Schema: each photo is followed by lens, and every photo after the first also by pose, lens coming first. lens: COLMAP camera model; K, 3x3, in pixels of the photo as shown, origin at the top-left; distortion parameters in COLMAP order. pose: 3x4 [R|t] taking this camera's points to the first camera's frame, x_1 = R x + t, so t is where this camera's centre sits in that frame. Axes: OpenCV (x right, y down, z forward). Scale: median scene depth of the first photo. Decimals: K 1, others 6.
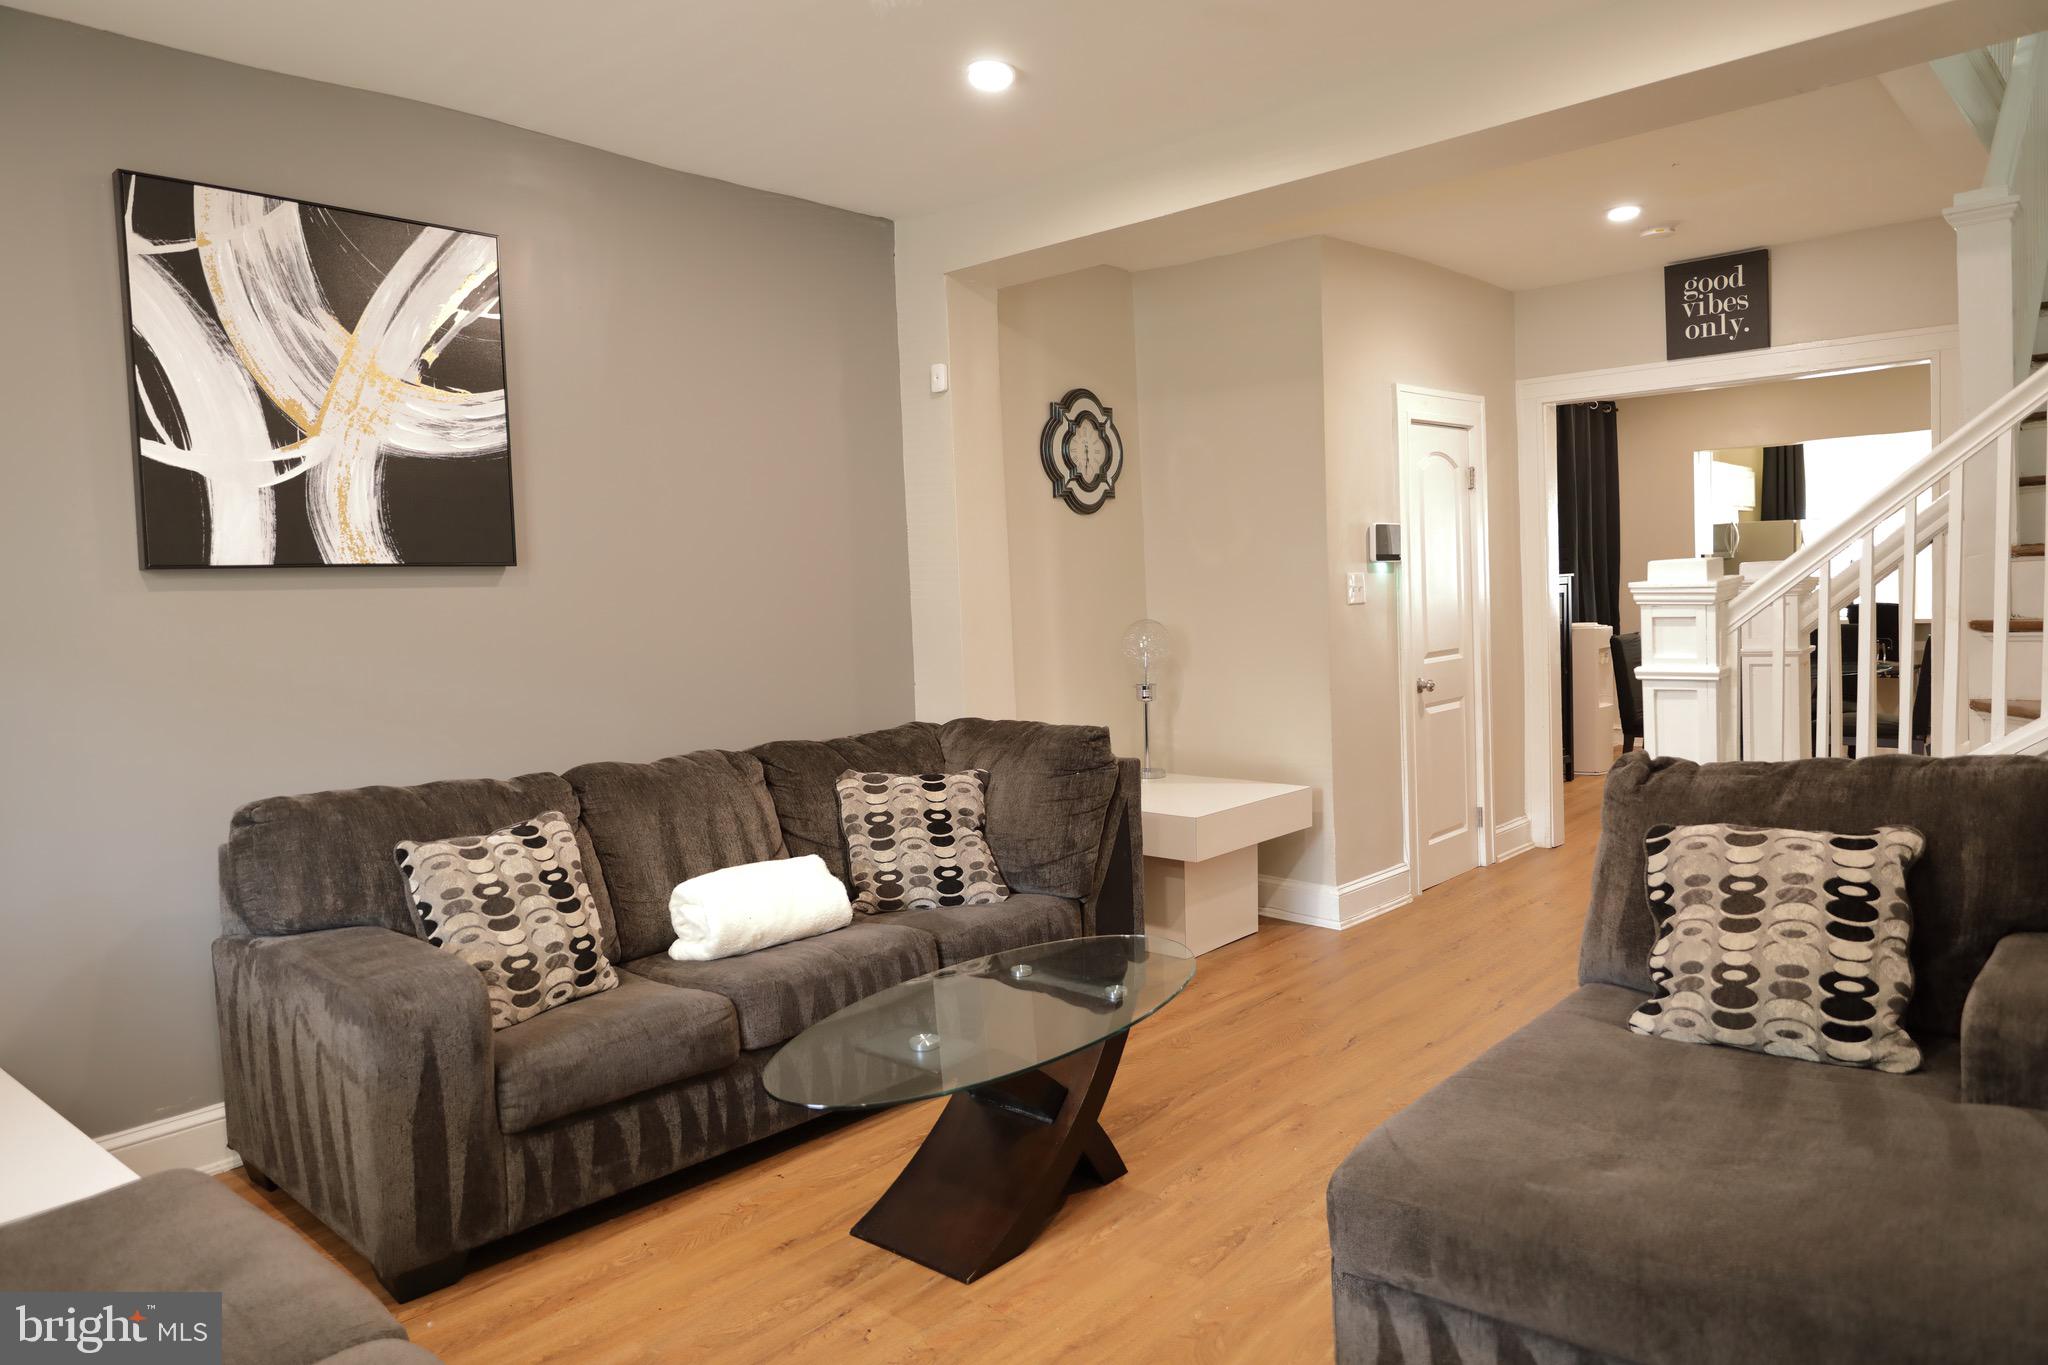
lens RADIAL K [[1367.6, 0, 1012.6], [0, 1367.6, 673.2], [0, 0, 1]] dist [-0.000651, -0.002662]
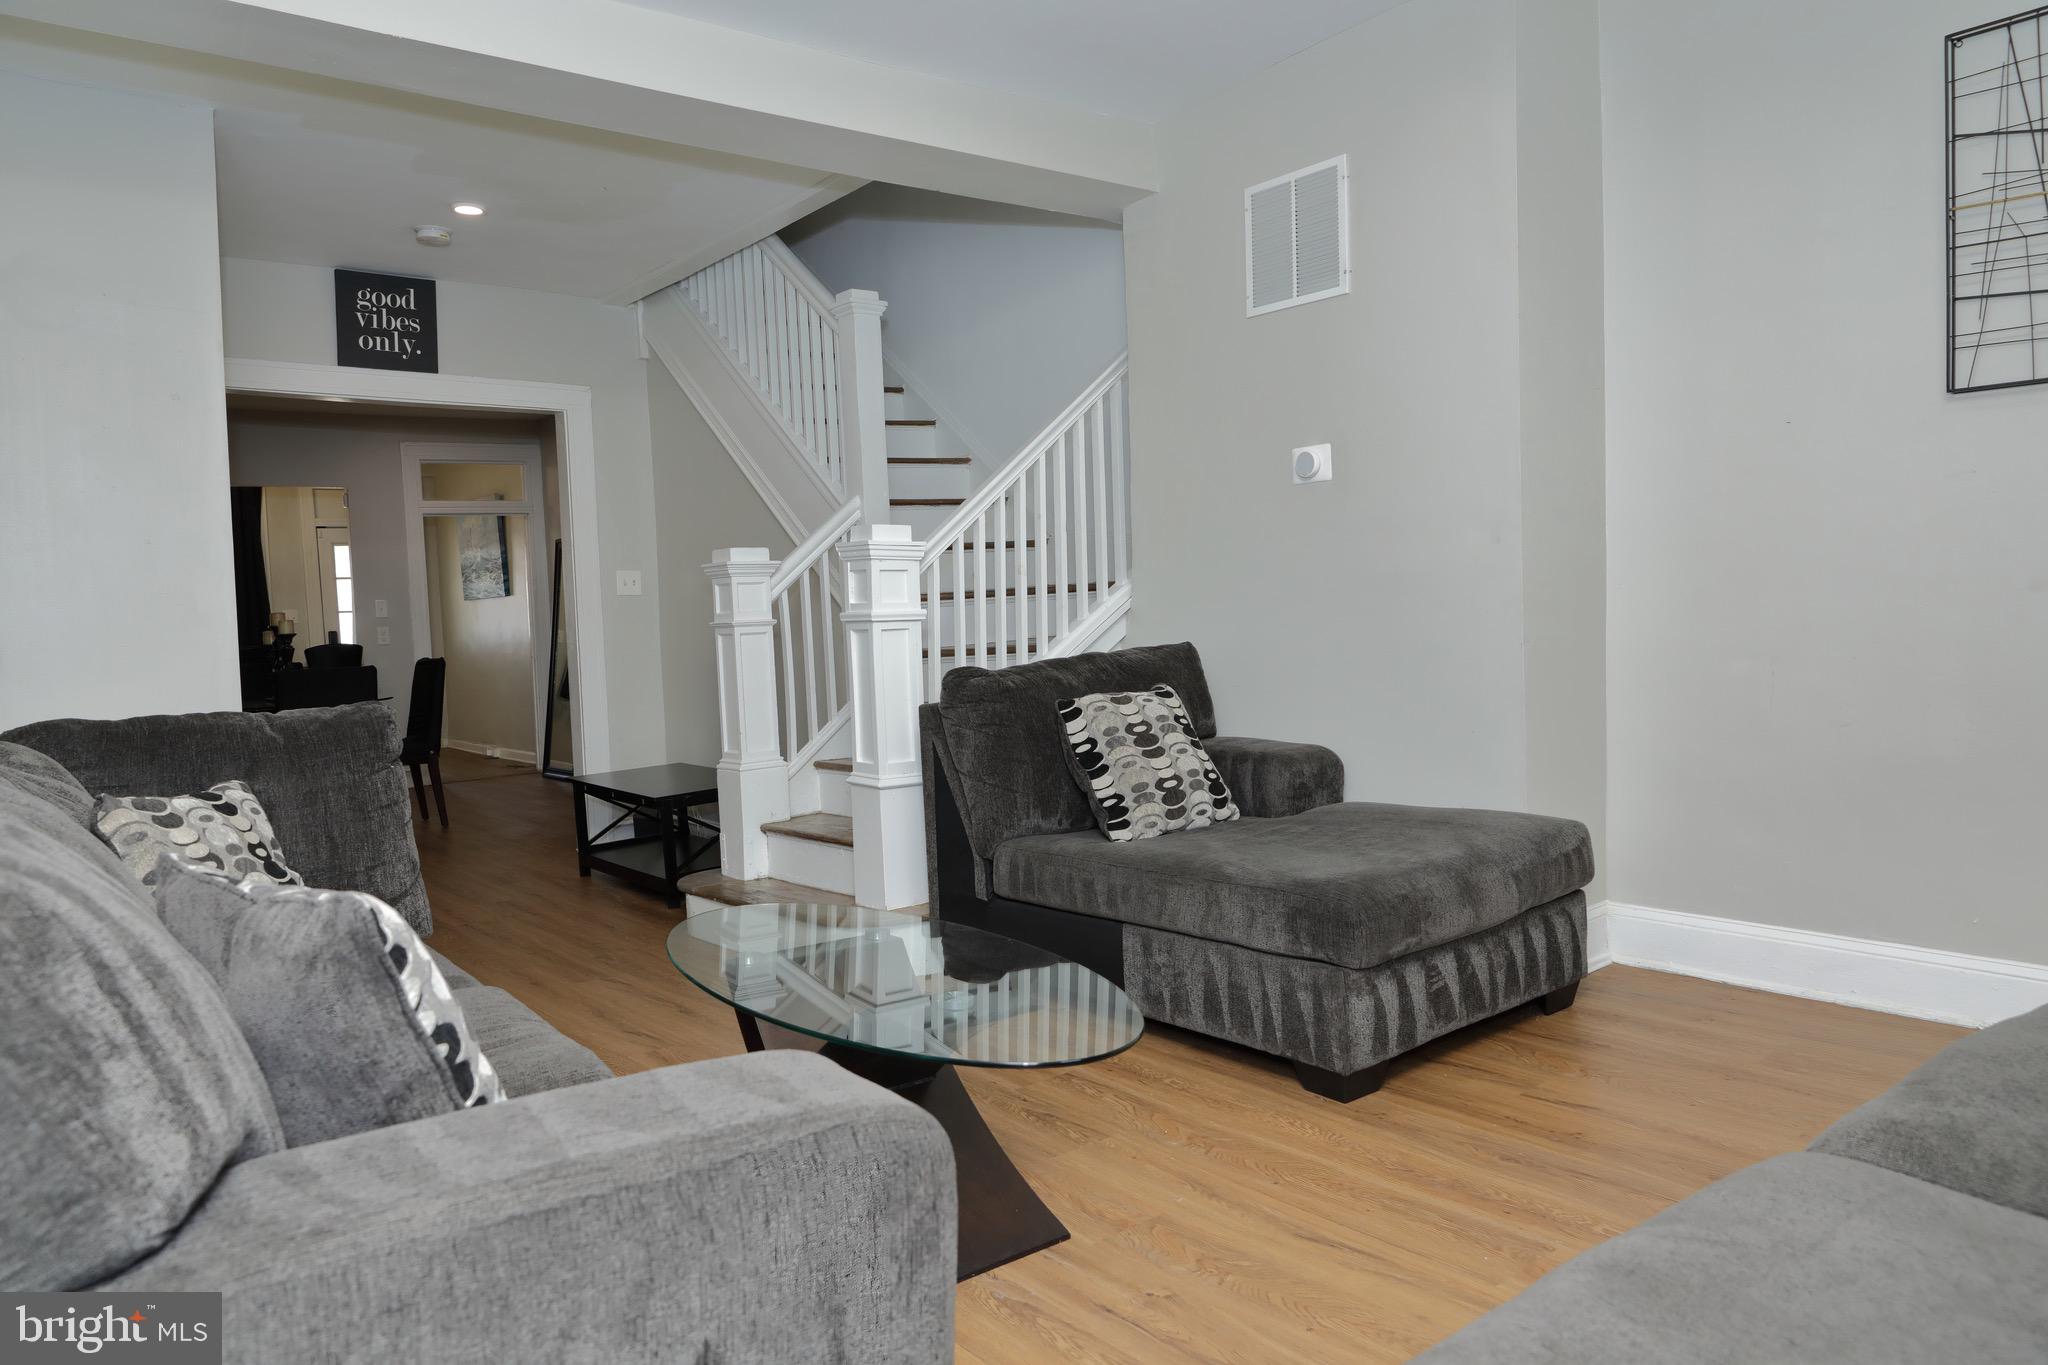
lens RADIAL K [[1364.2, 0, 1012.6], [0, 1364.2, 674.2], [0, 0, 1]] dist [-0.001762, -0.001145]
pose [[0.159729, -0.012449, 0.987082, -0.602056], [0.095760, 0.995400, -0.002942, 0.058242], [-0.982505, 0.094993, 0.160186, 0.581283]]
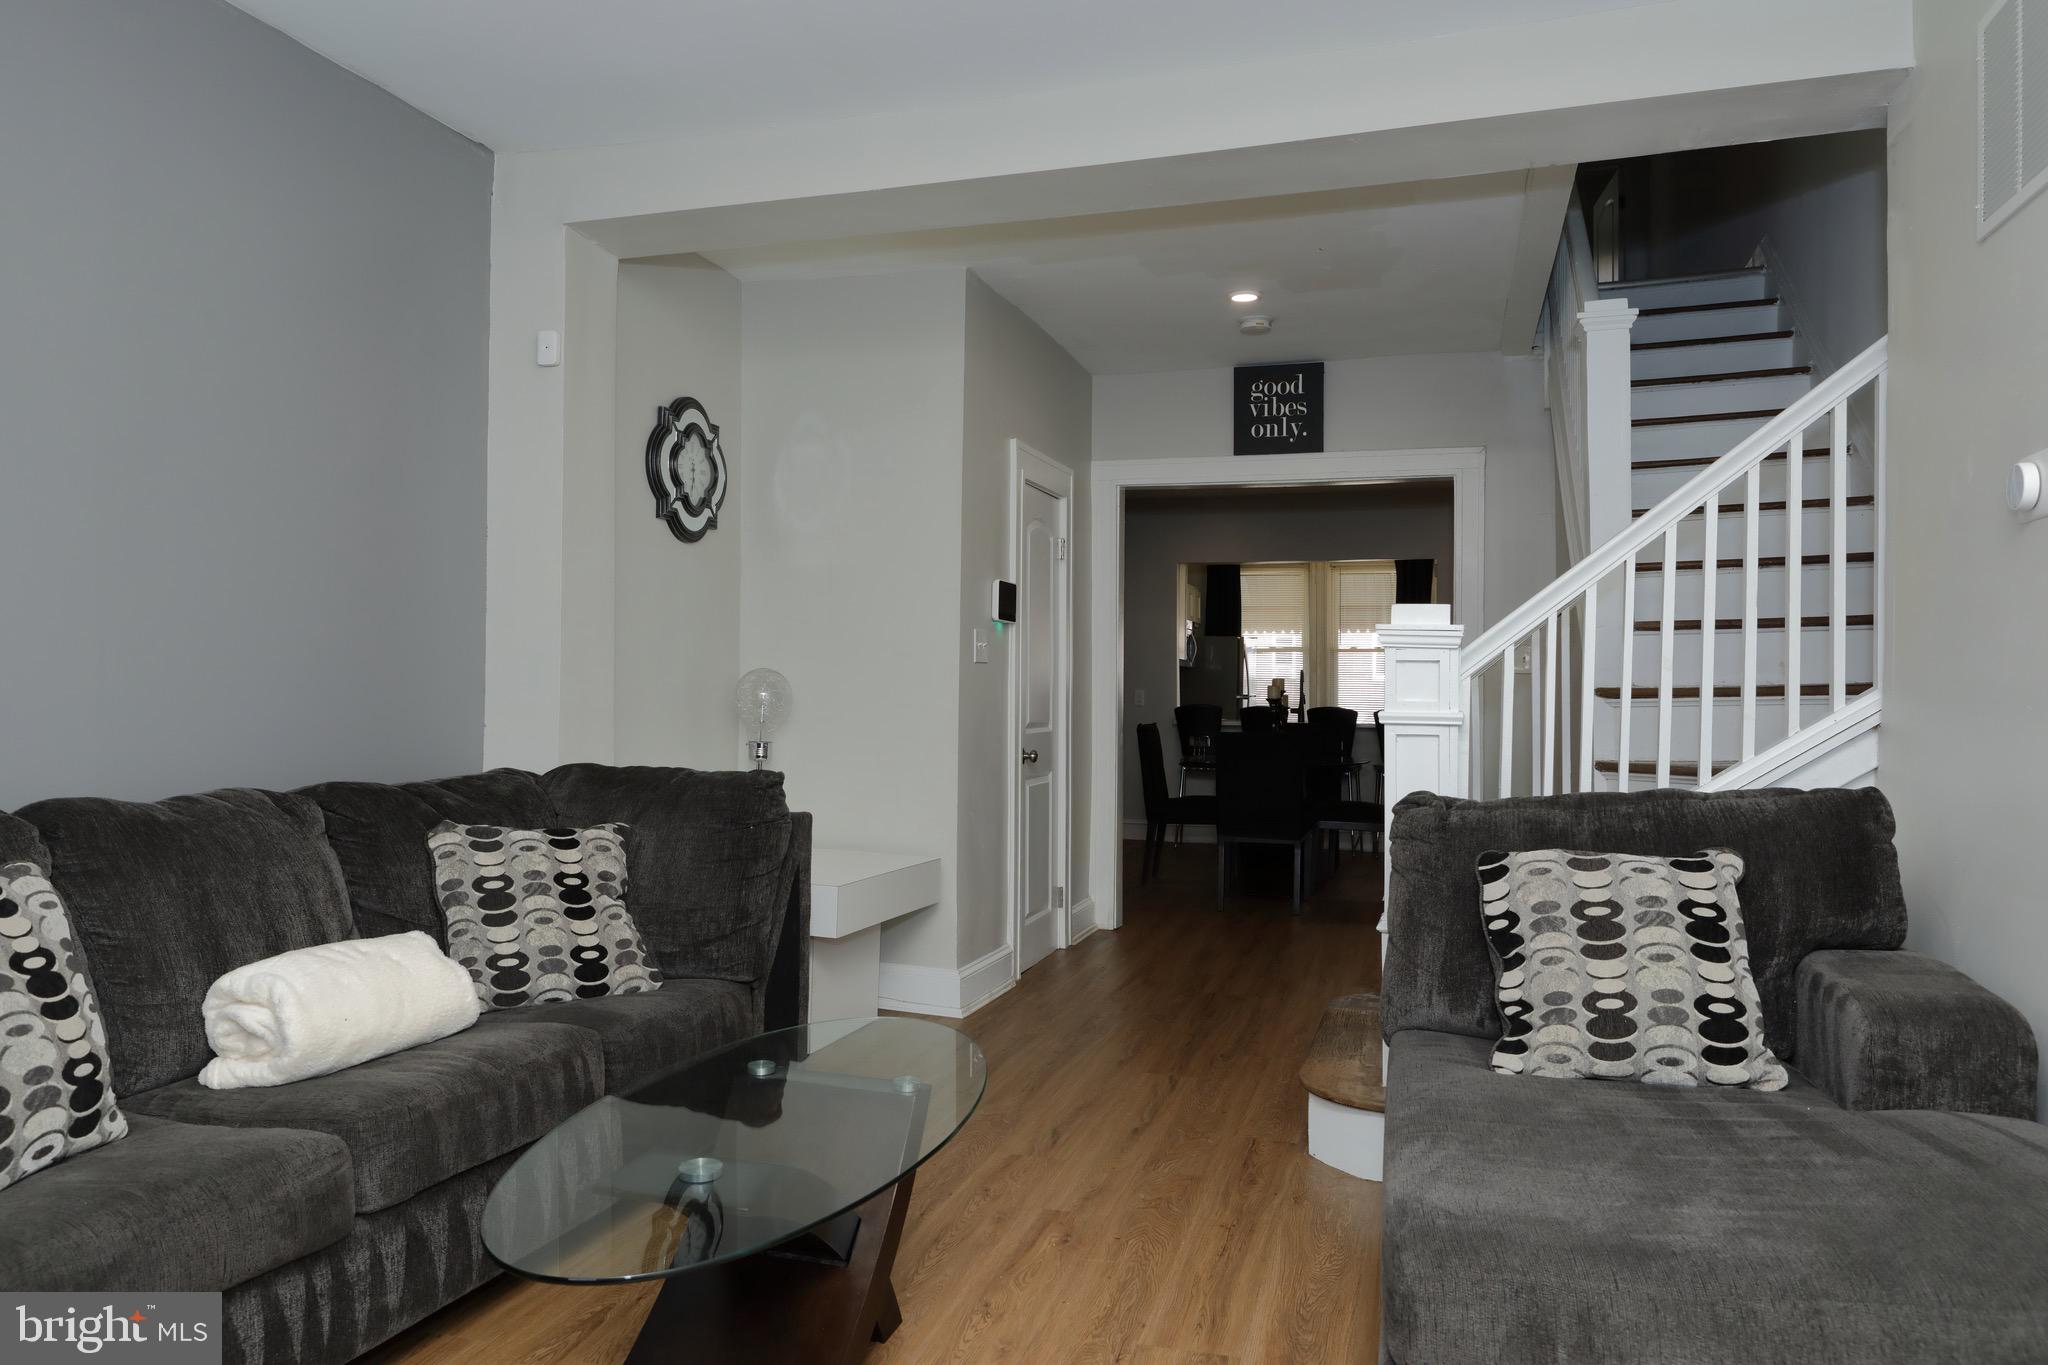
lens RADIAL K [[1378.6, 0, 1029.7], [0, 1378.6, 666.7], [0, 0, 1]] dist [0.005533, -0.003915]
pose [[0.900588, 0.056308, 0.431012, -0.167718], [-0.017552, 0.995476, -0.093376, 0.053446], [-0.434320, 0.076528, 0.897502, 0.184844]]
